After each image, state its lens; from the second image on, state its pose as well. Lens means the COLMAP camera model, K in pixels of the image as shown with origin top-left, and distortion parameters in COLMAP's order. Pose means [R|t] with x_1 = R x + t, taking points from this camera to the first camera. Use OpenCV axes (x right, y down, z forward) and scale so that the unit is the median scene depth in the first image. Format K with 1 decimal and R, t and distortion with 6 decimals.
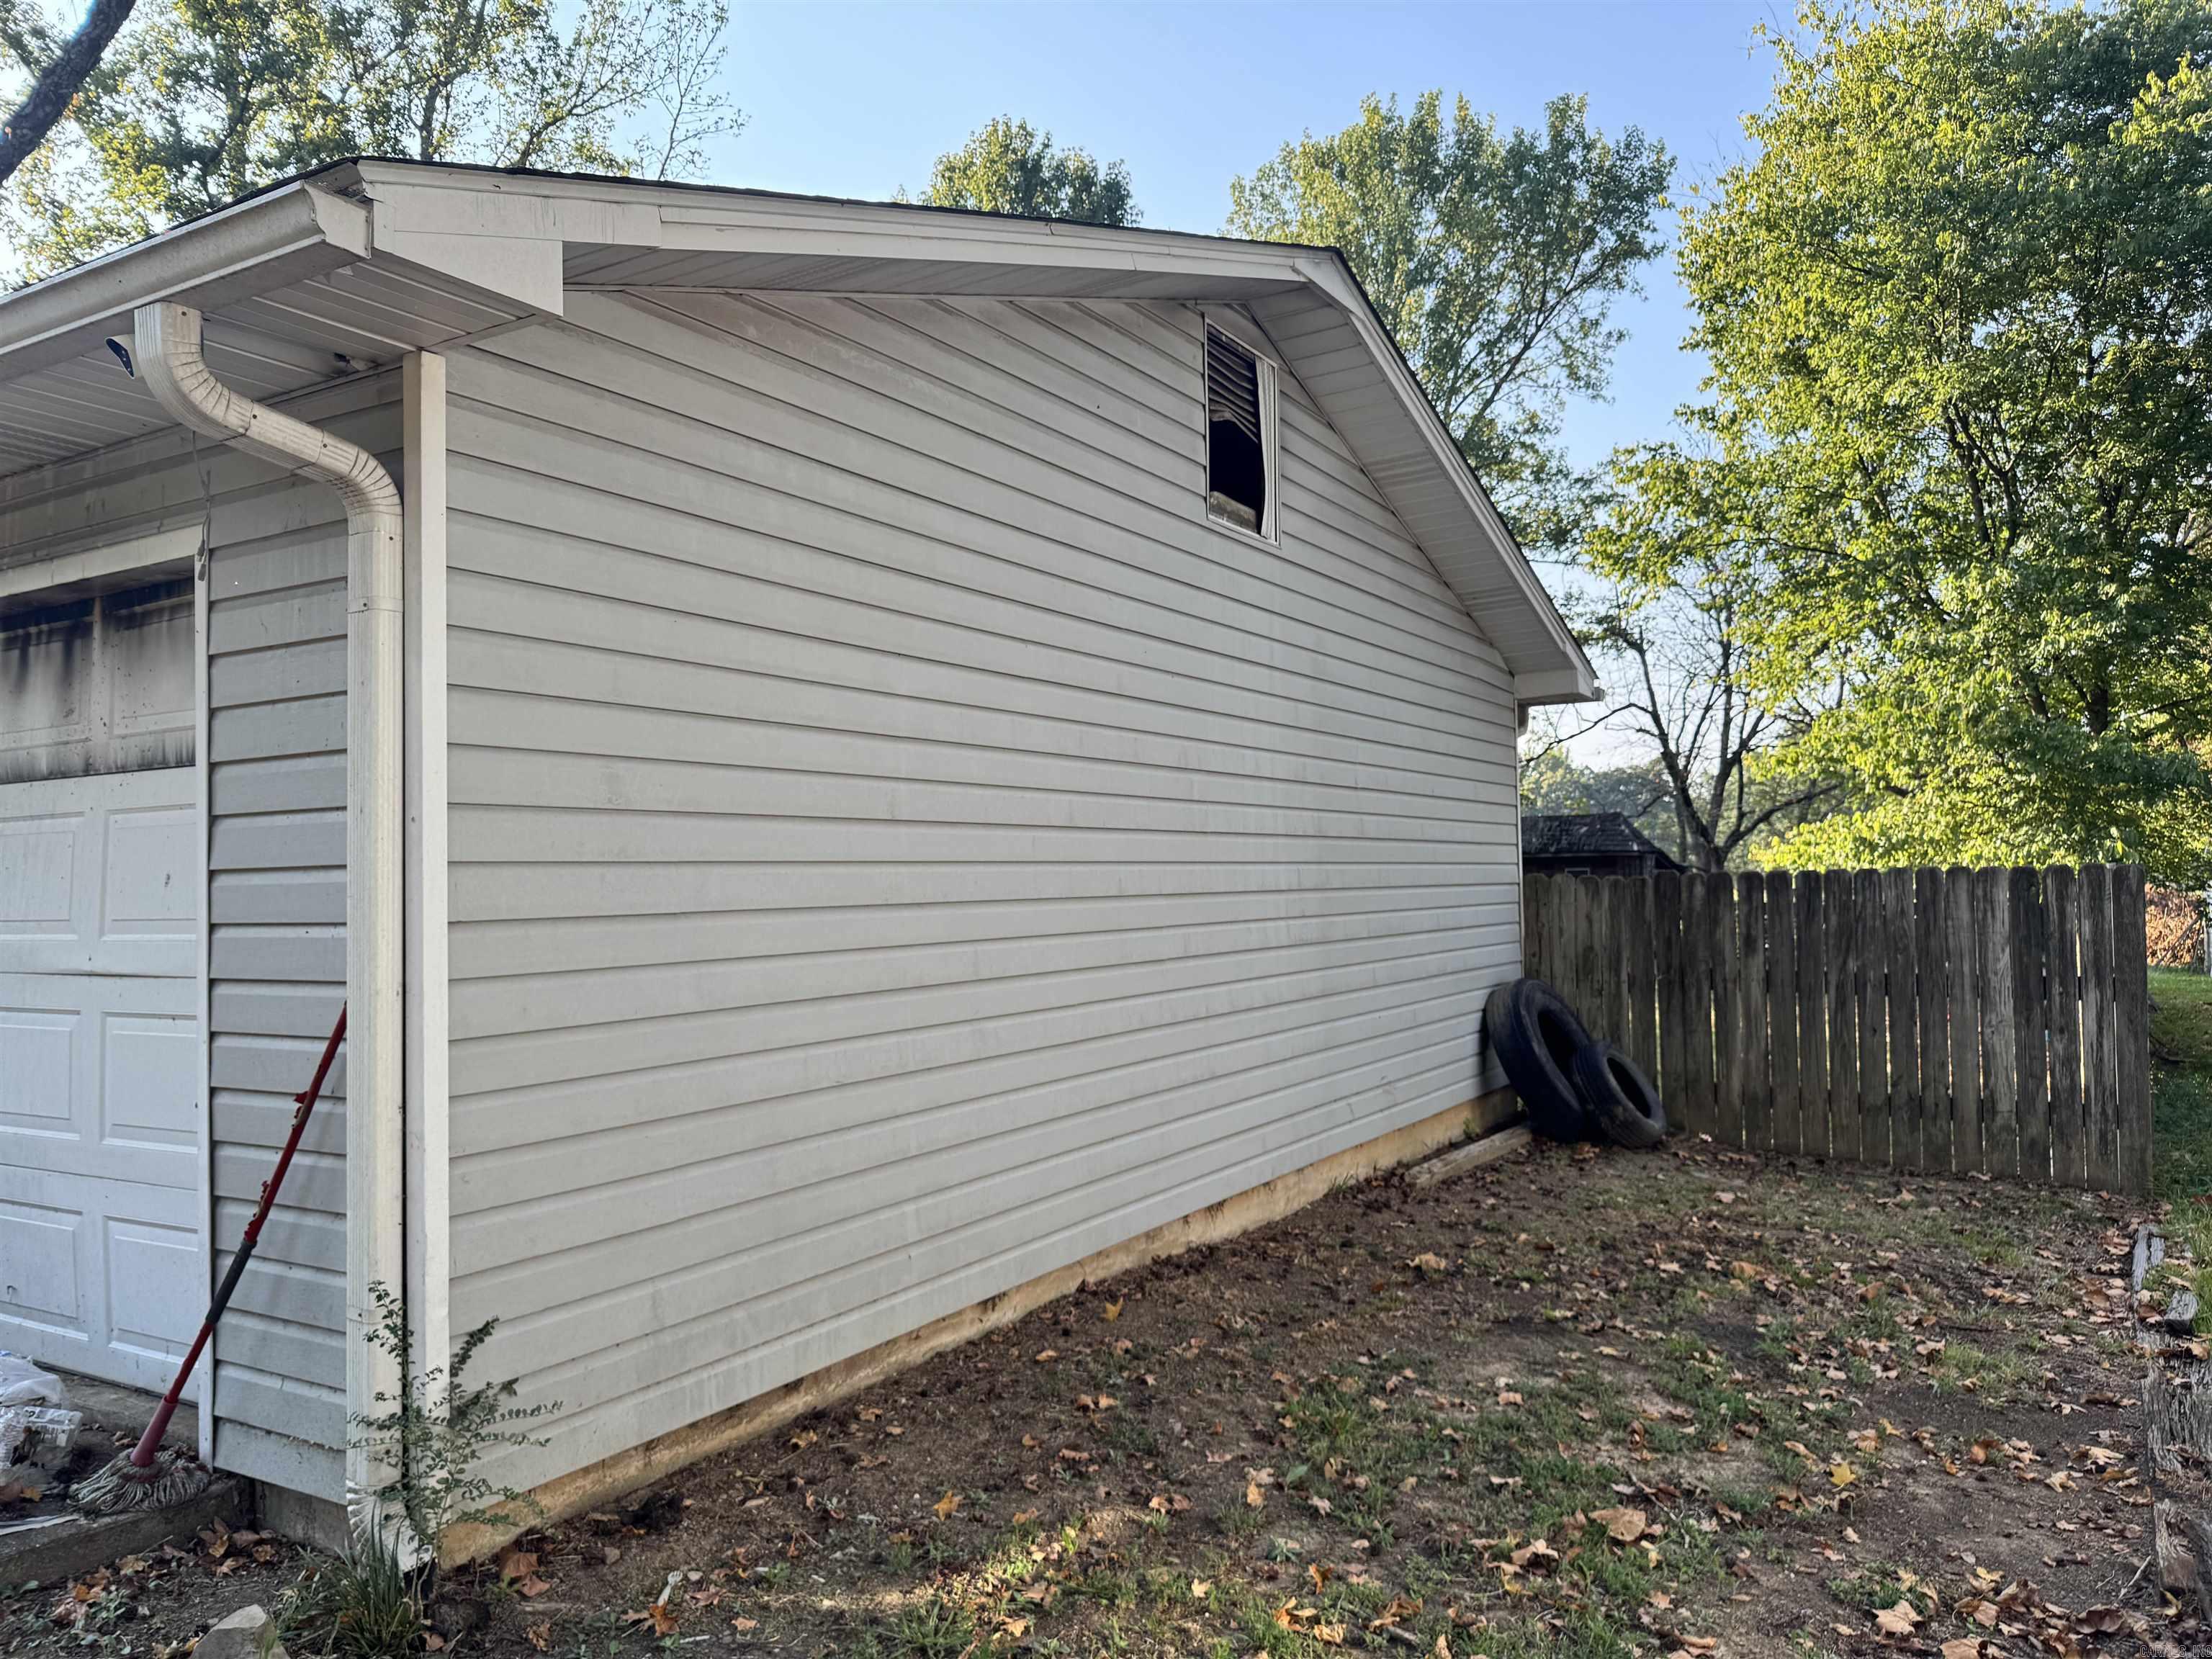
lens RADIAL K [[1533.3, 0, 1093.4], [0, 1533.3, 833.8], [0, 0, 1]] dist [0.047748, -0.075244]
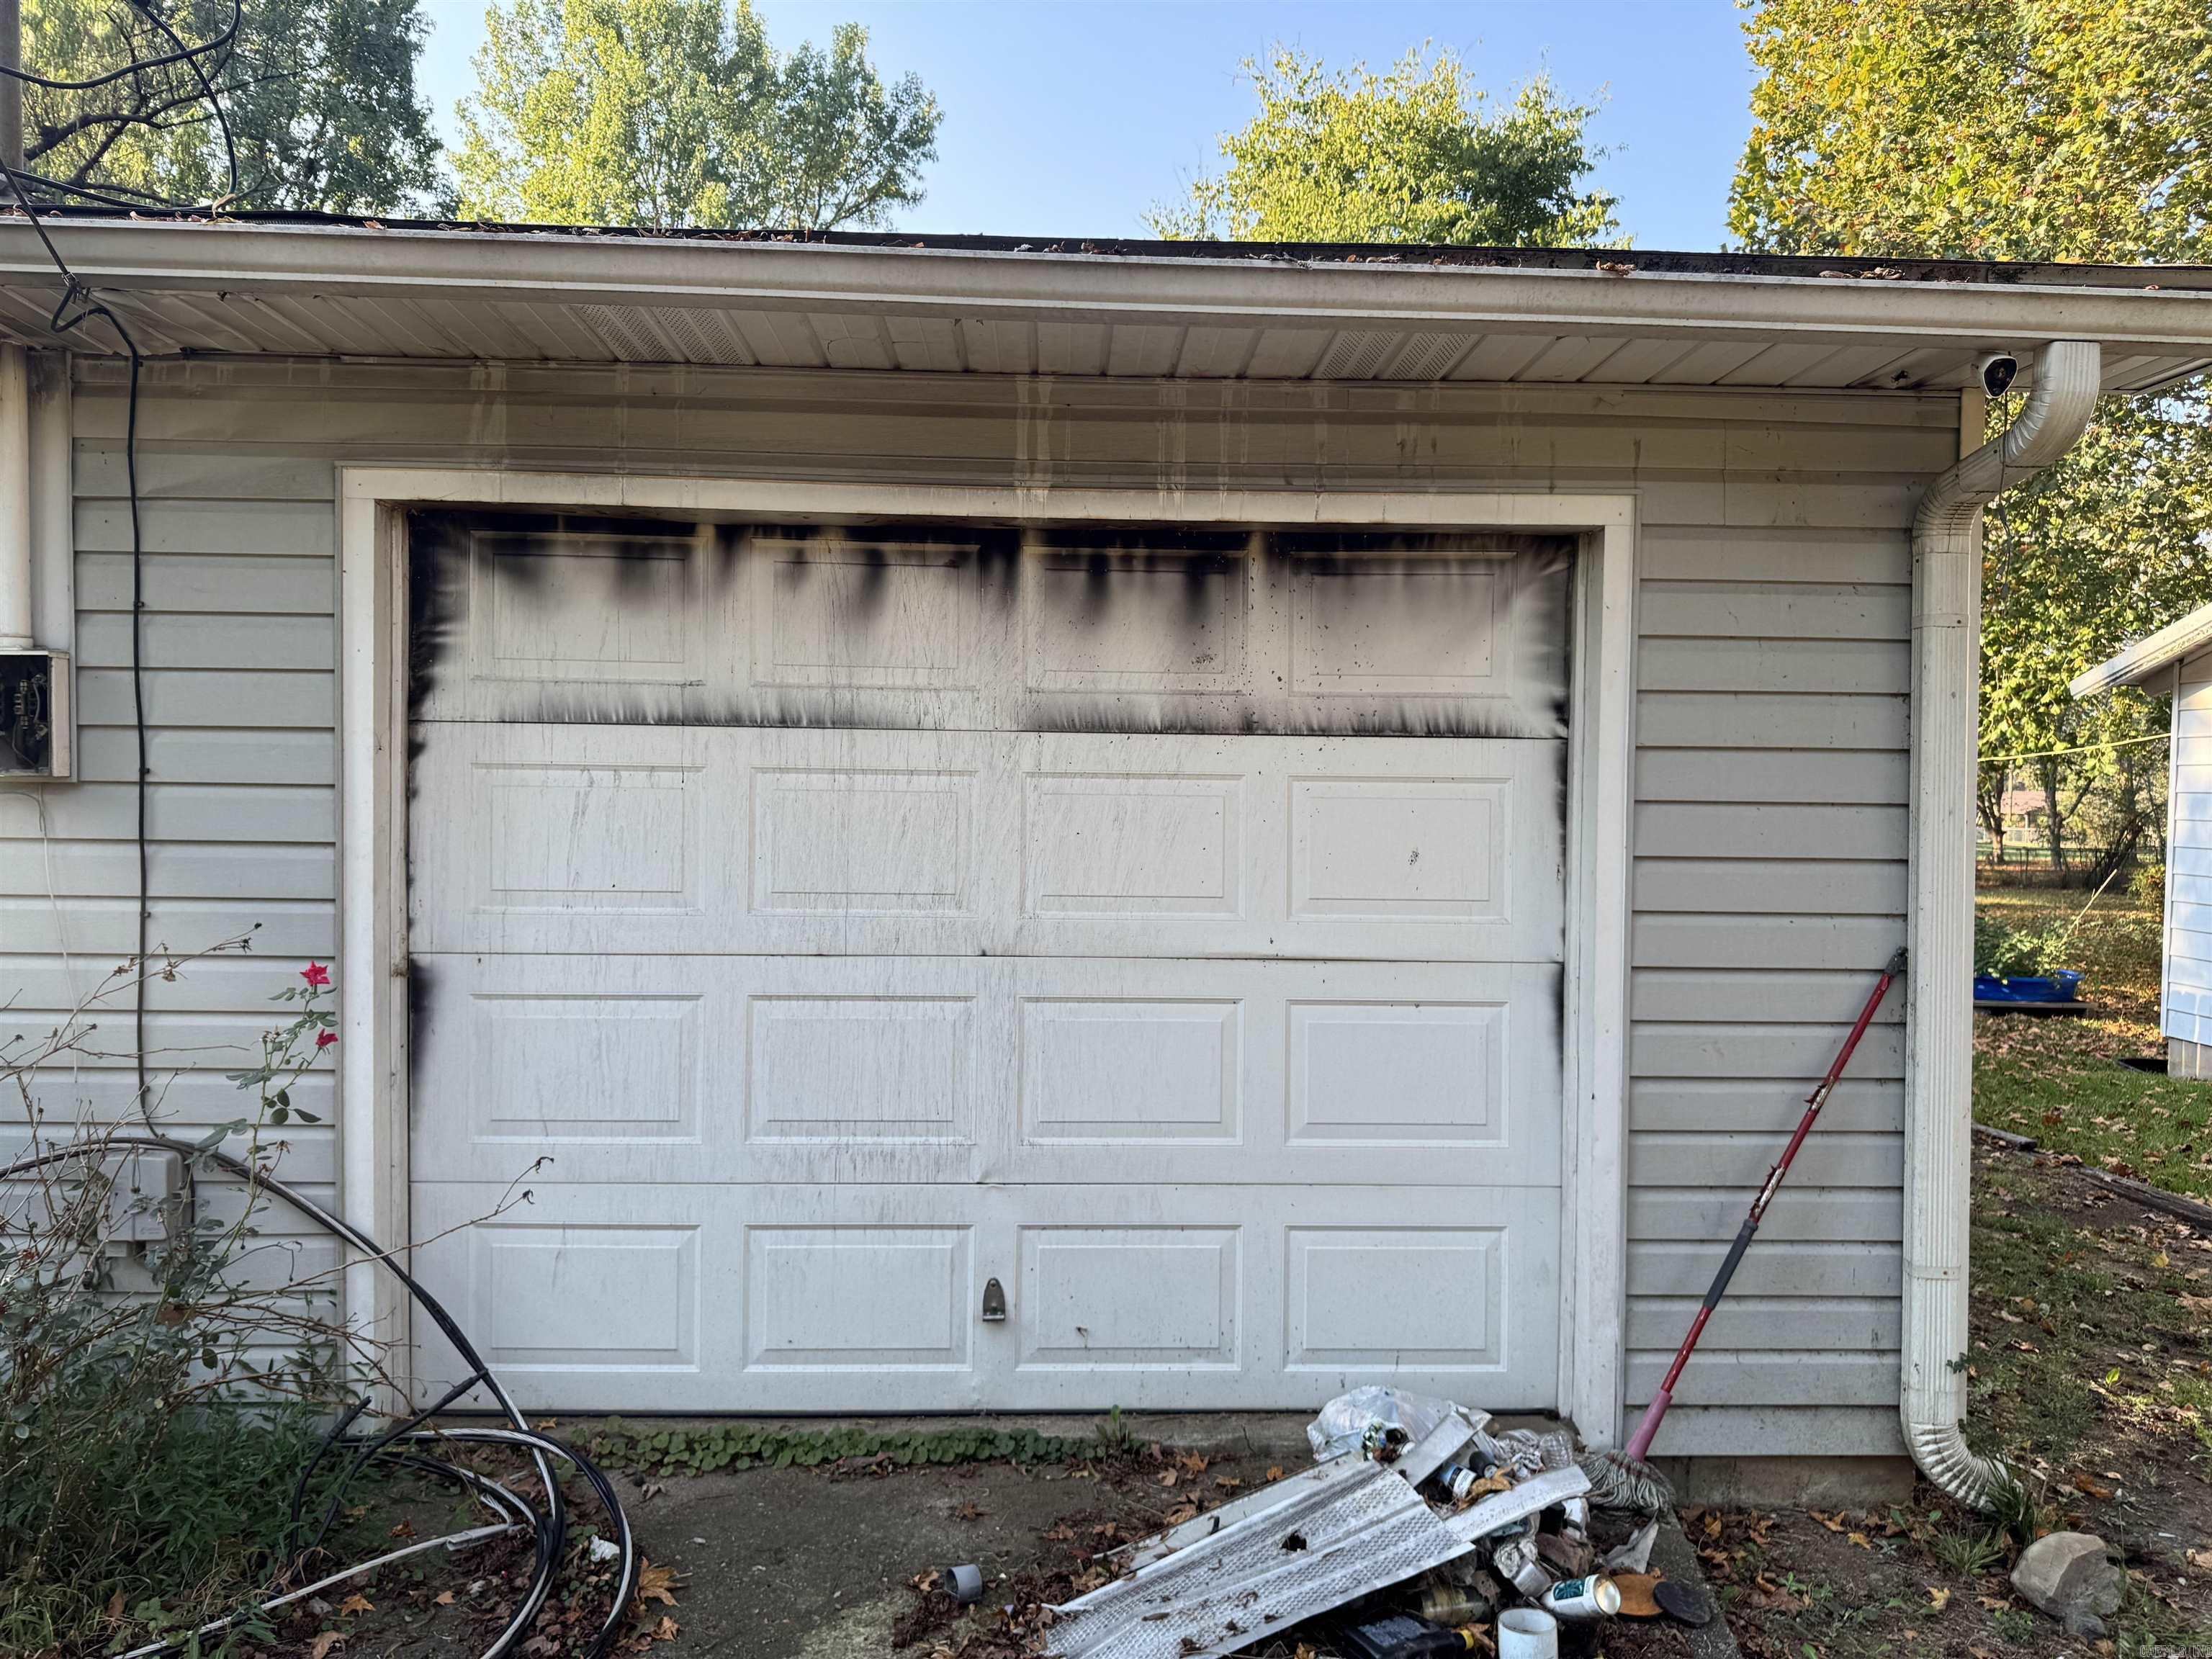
lens RADIAL K [[1528.0, 0, 1105.6], [0, 1528.0, 793.9], [0, 0, 1]] dist [0.060098, -0.069449]
pose [[0.854035, 0.025230, 0.519603, -1.150504], [-0.044393, 0.998714, 0.024471, -0.020606], [-0.518317, -0.043966, 0.854058, 0.285904]]
